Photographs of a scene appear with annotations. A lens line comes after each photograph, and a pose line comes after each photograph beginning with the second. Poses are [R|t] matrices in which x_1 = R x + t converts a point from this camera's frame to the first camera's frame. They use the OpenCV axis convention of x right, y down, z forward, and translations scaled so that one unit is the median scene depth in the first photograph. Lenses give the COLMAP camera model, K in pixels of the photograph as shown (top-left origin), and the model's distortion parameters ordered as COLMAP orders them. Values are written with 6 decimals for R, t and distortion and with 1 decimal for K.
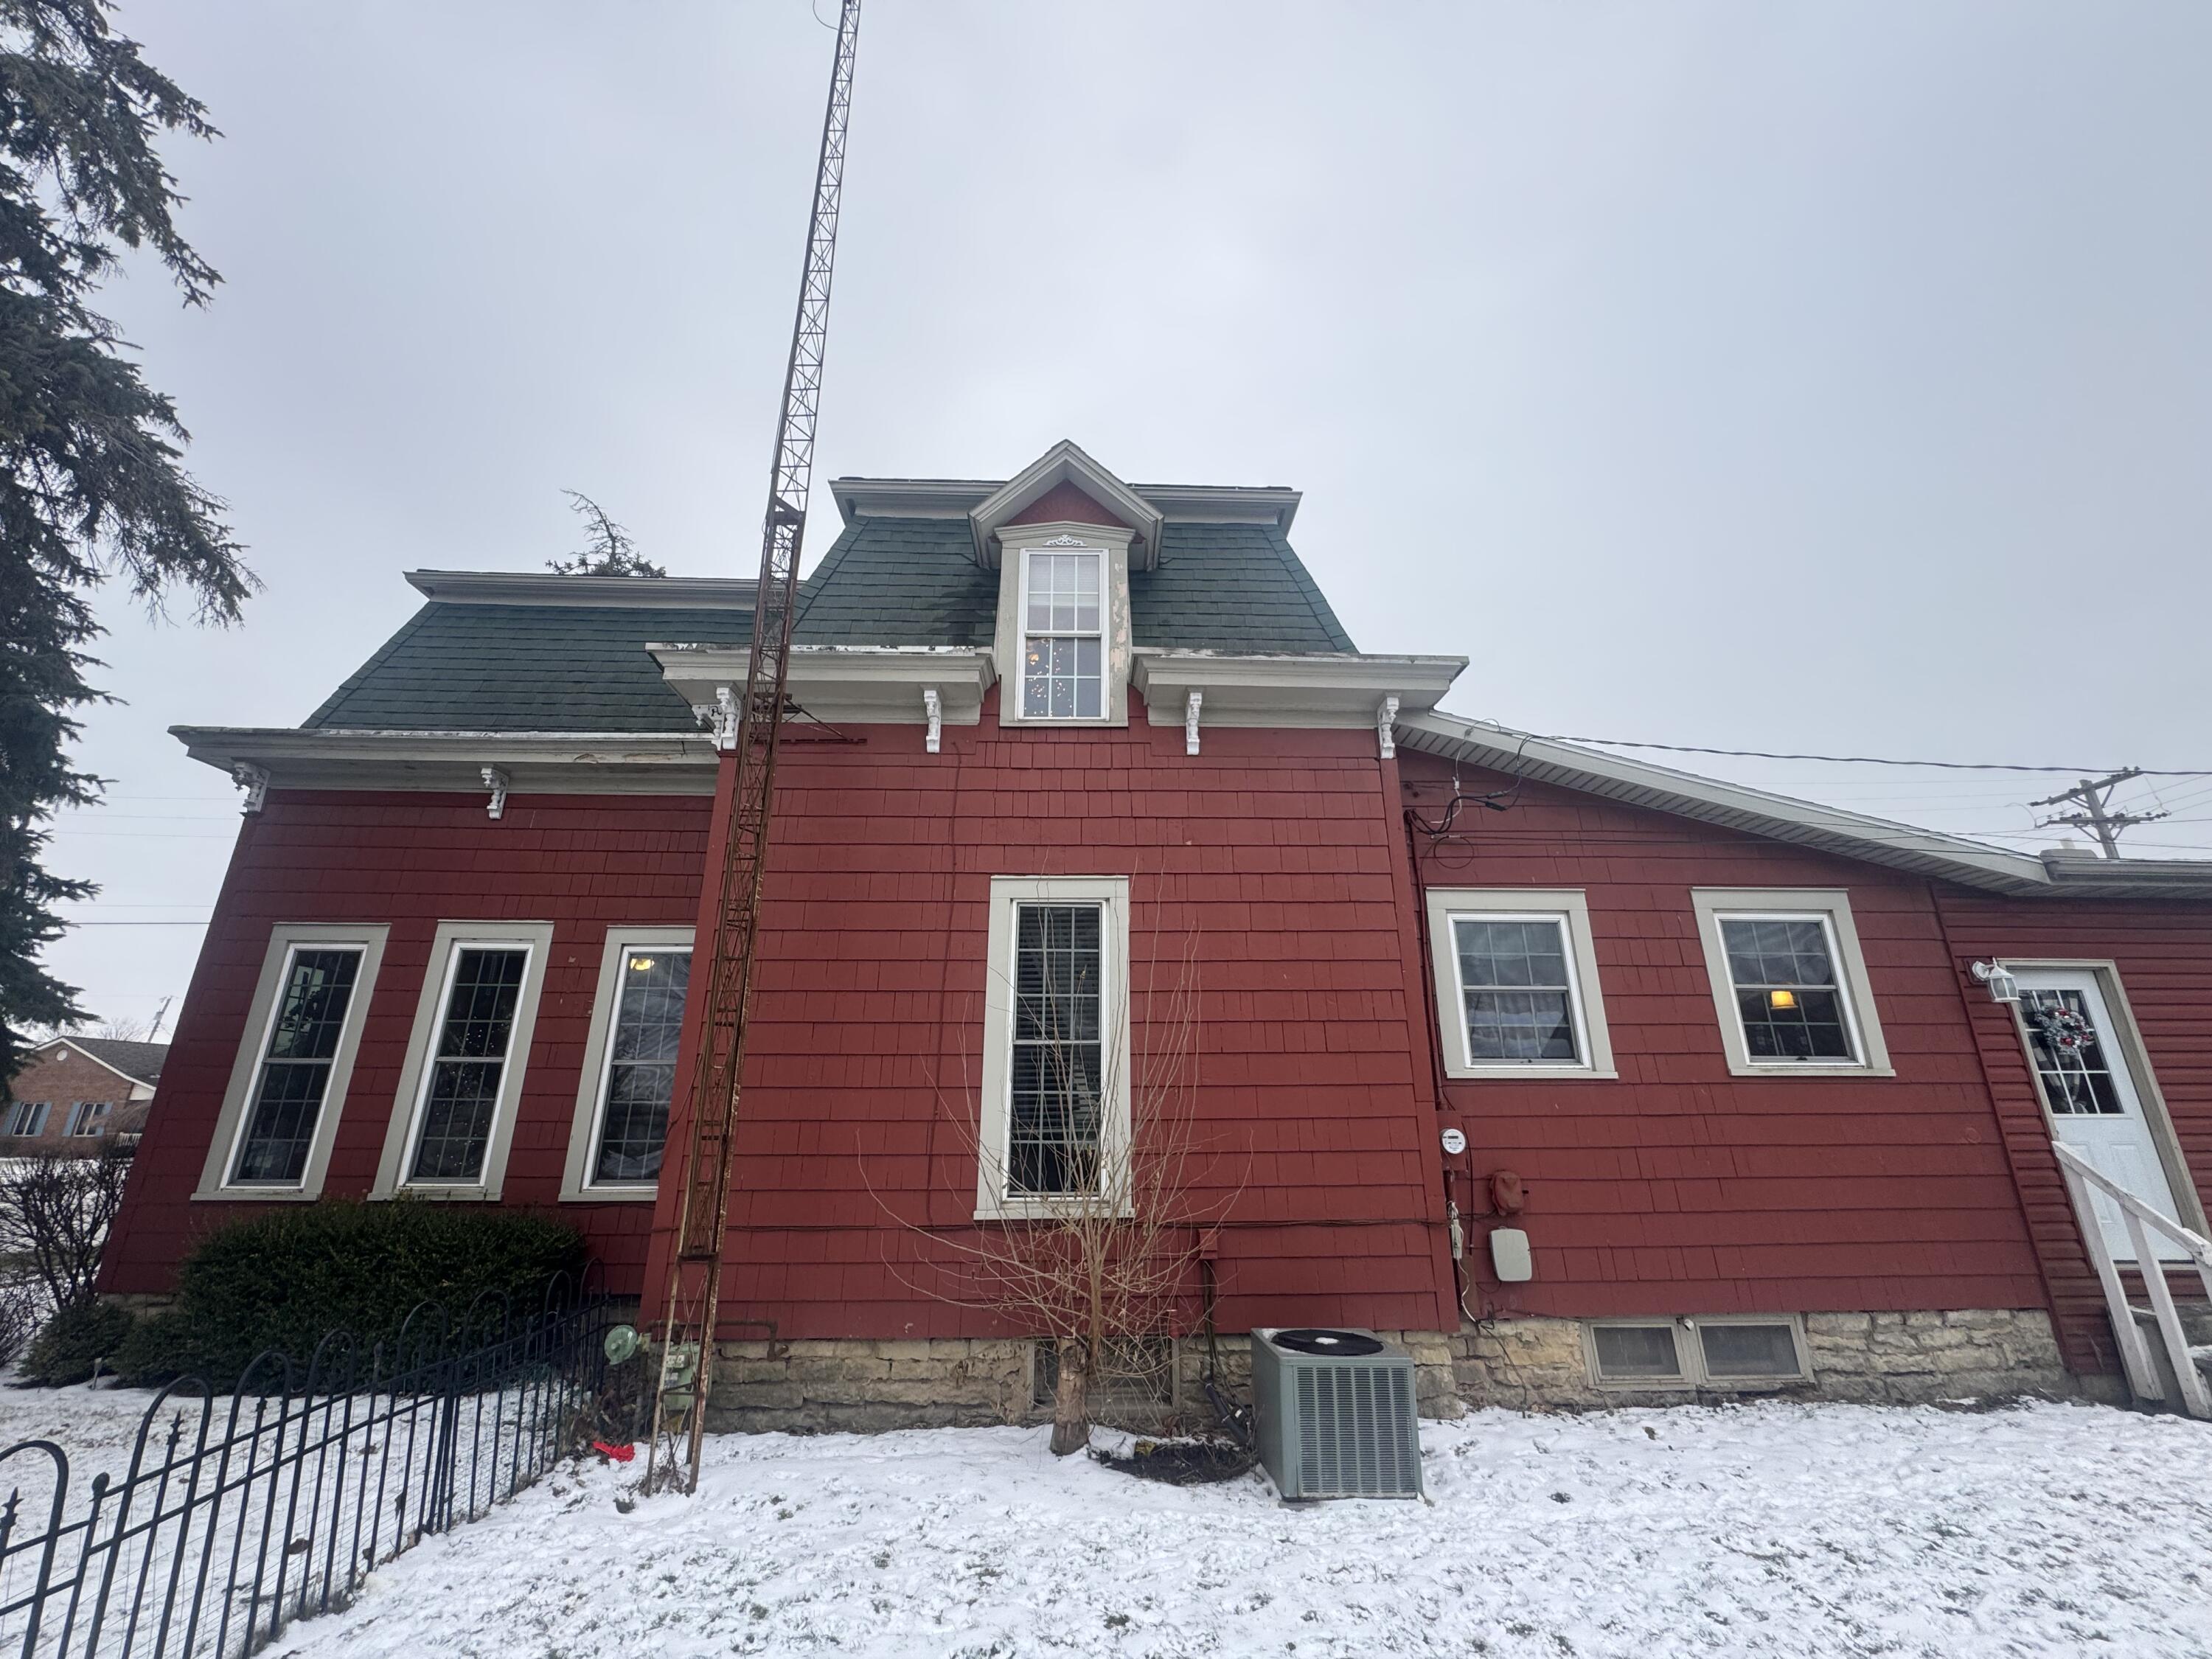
lens RADIAL K [[879.5, 0, 1104.2], [0, 879.5, 833.7], [0, 0, 1]] dist [-0.001242, 0.000084]
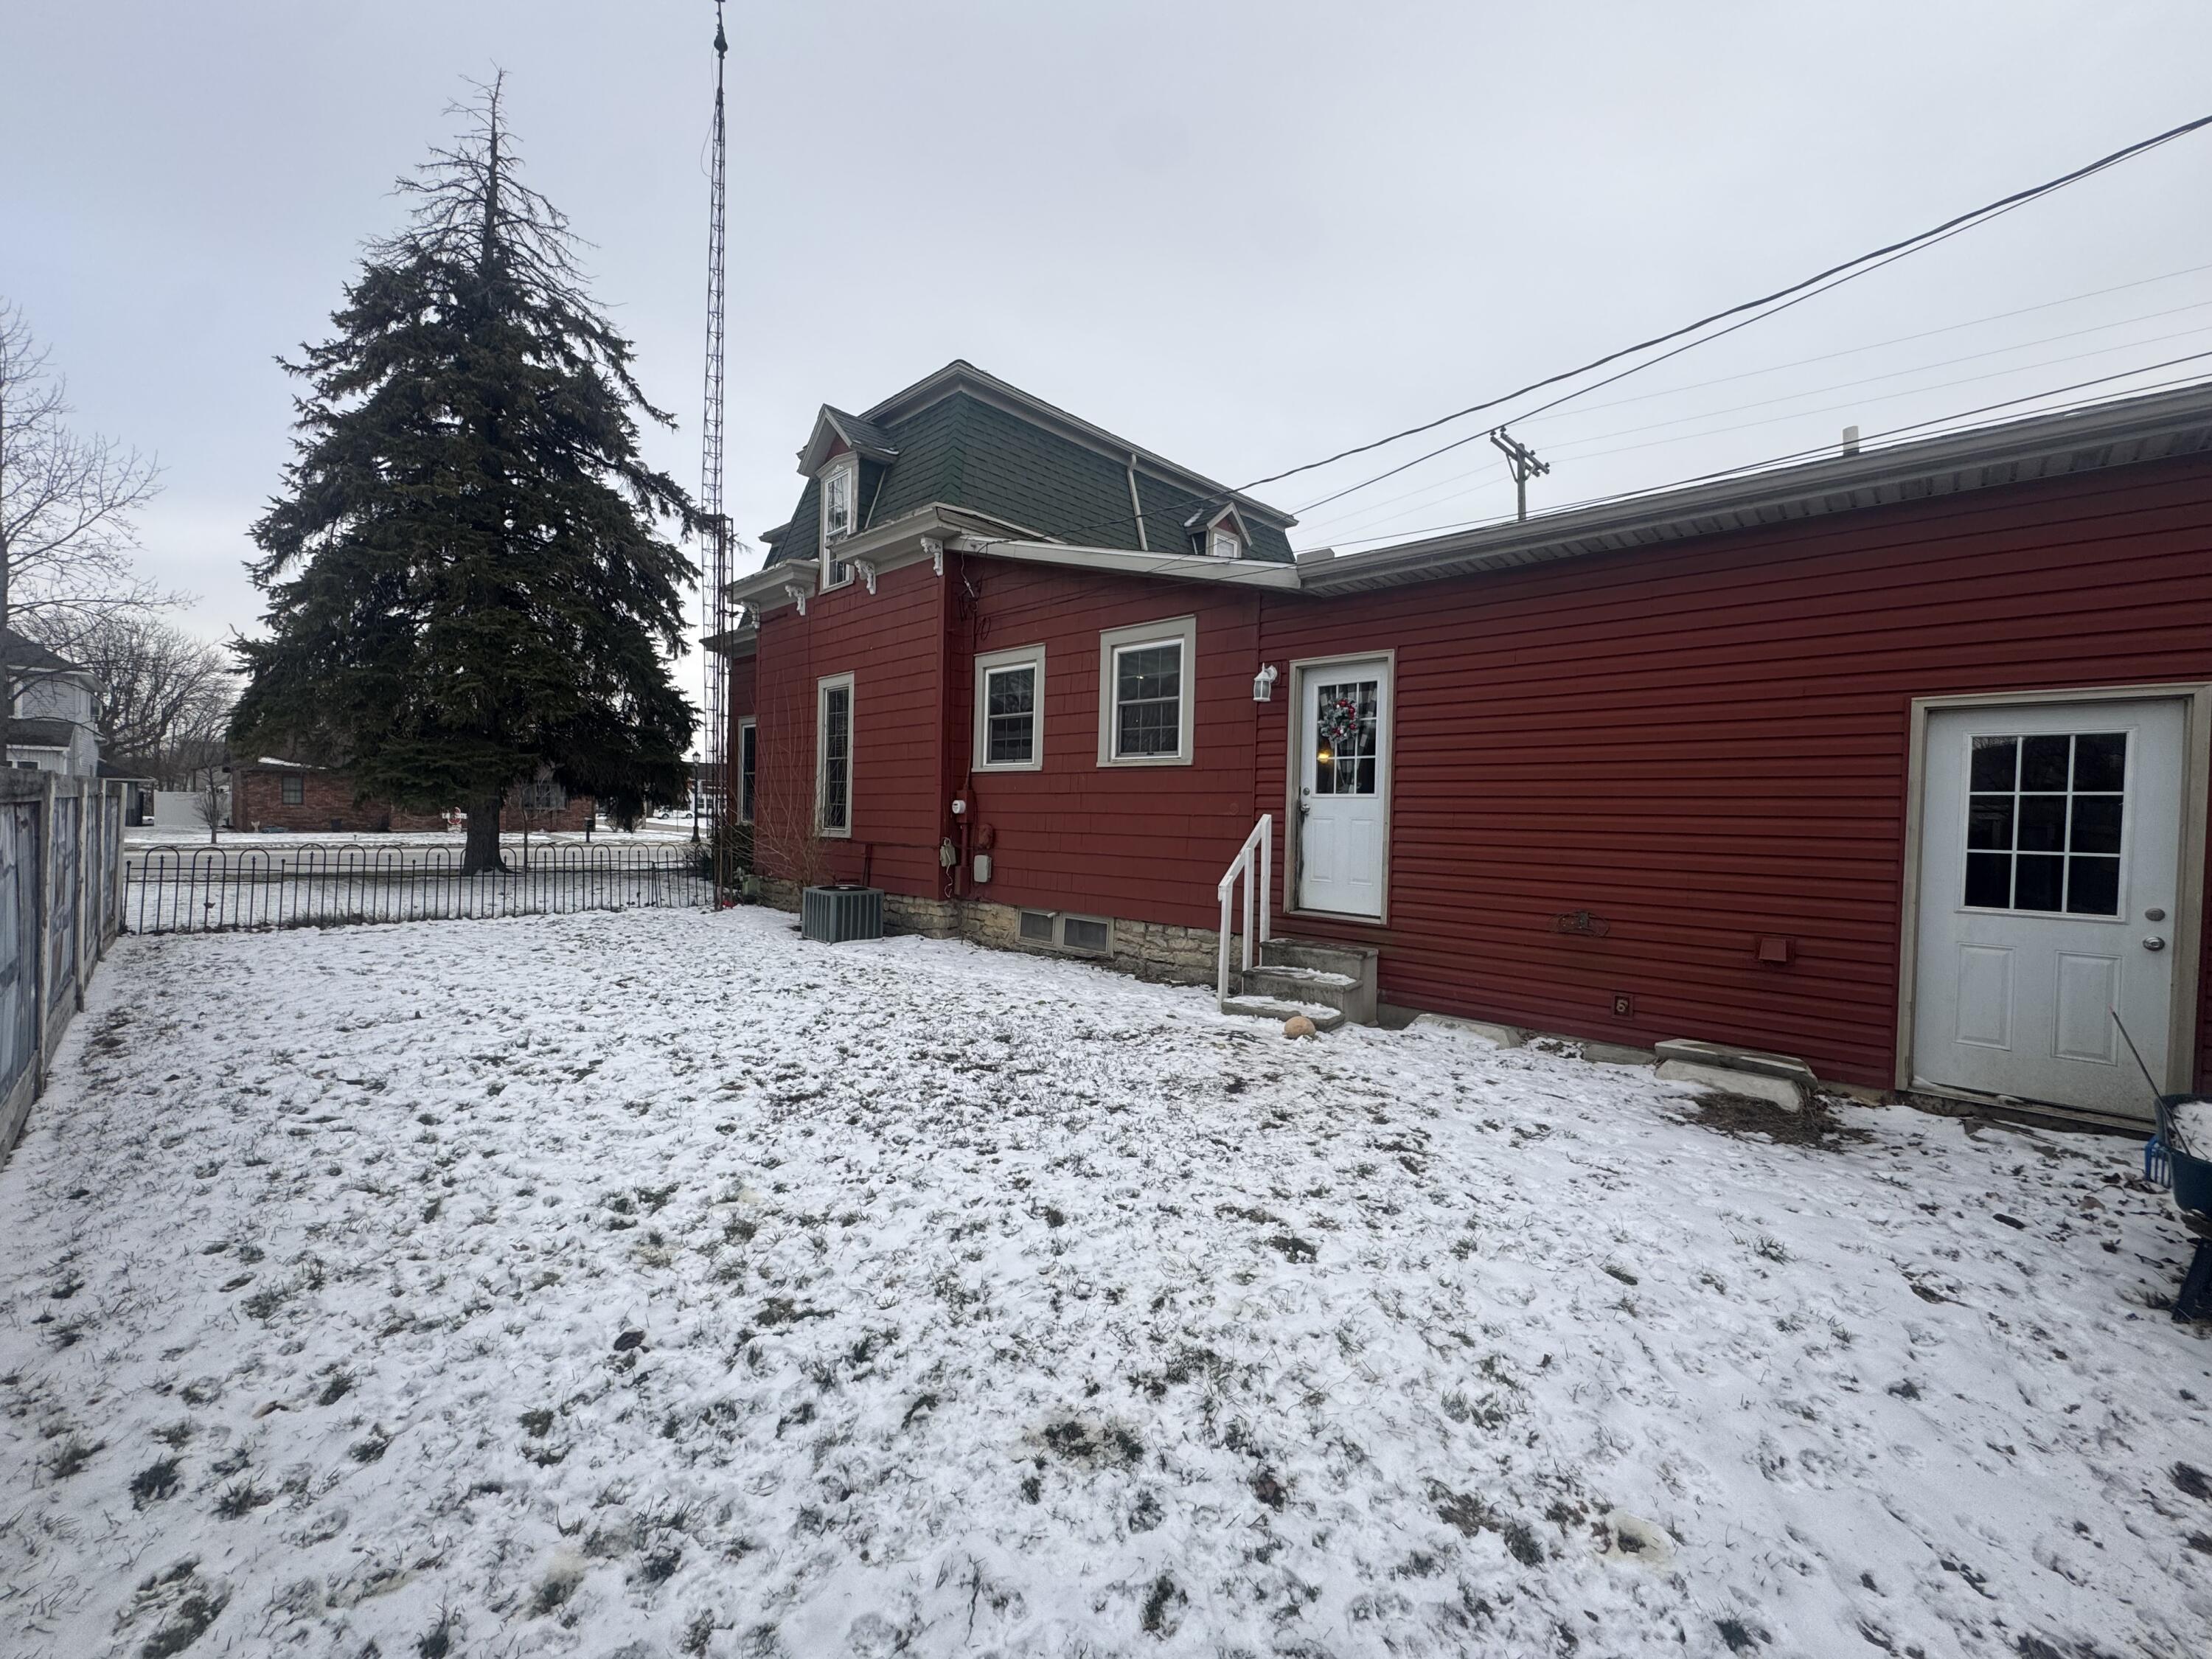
lens RADIAL K [[879.5, 0, 1104.2], [0, 879.5, 833.7], [0, 0, 1]] dist [-0.001242, 0.000084]
pose [[0.691692, 0.034647, -0.721361, 1.762253], [0.201699, 0.949834, 0.239024, 0.038468], [0.693455, -0.310828, 0.650005, 0.043751]]
